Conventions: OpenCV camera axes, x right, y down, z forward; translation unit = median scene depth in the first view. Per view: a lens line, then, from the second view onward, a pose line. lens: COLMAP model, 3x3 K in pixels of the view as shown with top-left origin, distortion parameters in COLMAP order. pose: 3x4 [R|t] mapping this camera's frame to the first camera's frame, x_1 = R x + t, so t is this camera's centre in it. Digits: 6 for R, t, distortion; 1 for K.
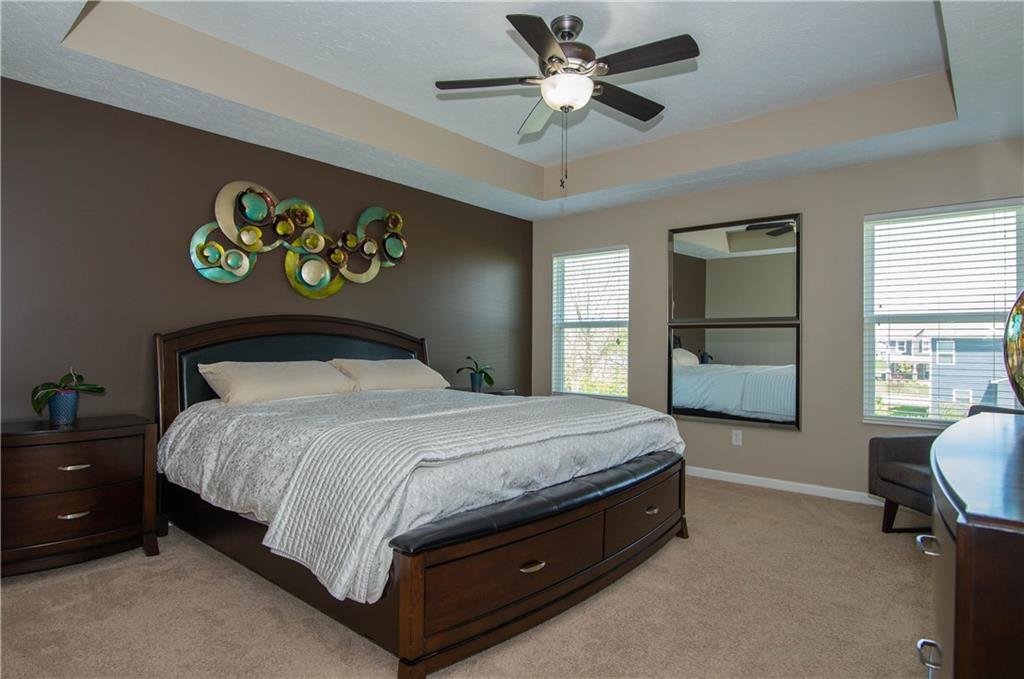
lens RADIAL K [[561.3, 0, 506.6], [0, 561.3, 346.4], [0, 0, 1]] dist [-0.000386, 0.000044]
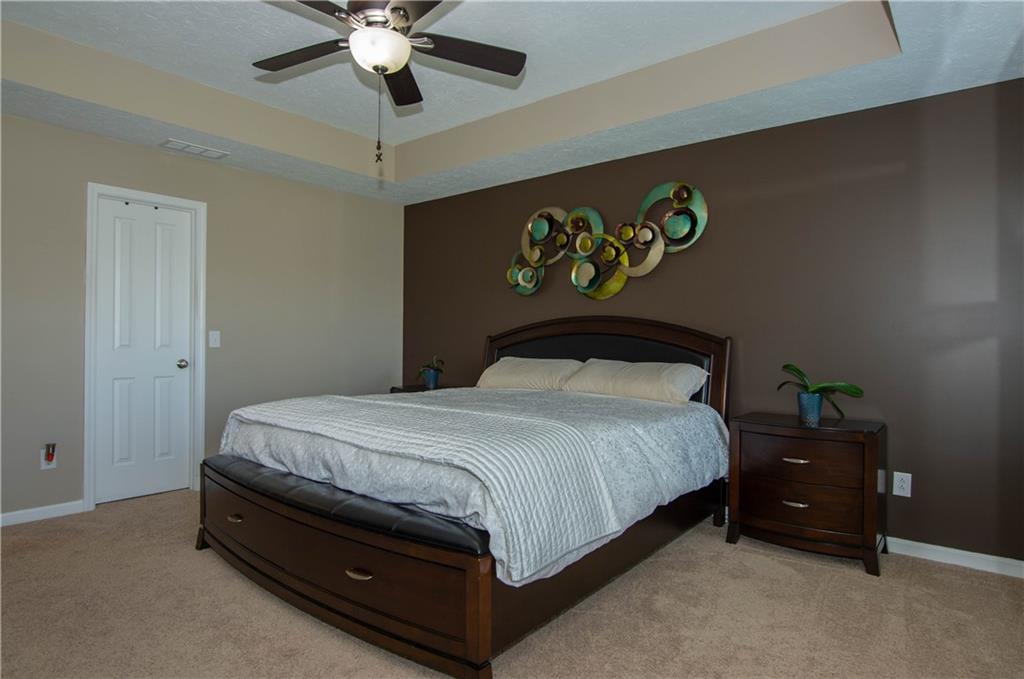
lens RADIAL K [[571.5, 0, 512.0], [0, 571.5, 339.5], [0, 0, 1]] dist [0.000906, 0.000129]
pose [[0.030928, -0.016861, -0.999379, 0.780177], [-0.008612, 0.999816, -0.017135, 0.008075], [0.999485, 0.009136, 0.030777, 0.928447]]
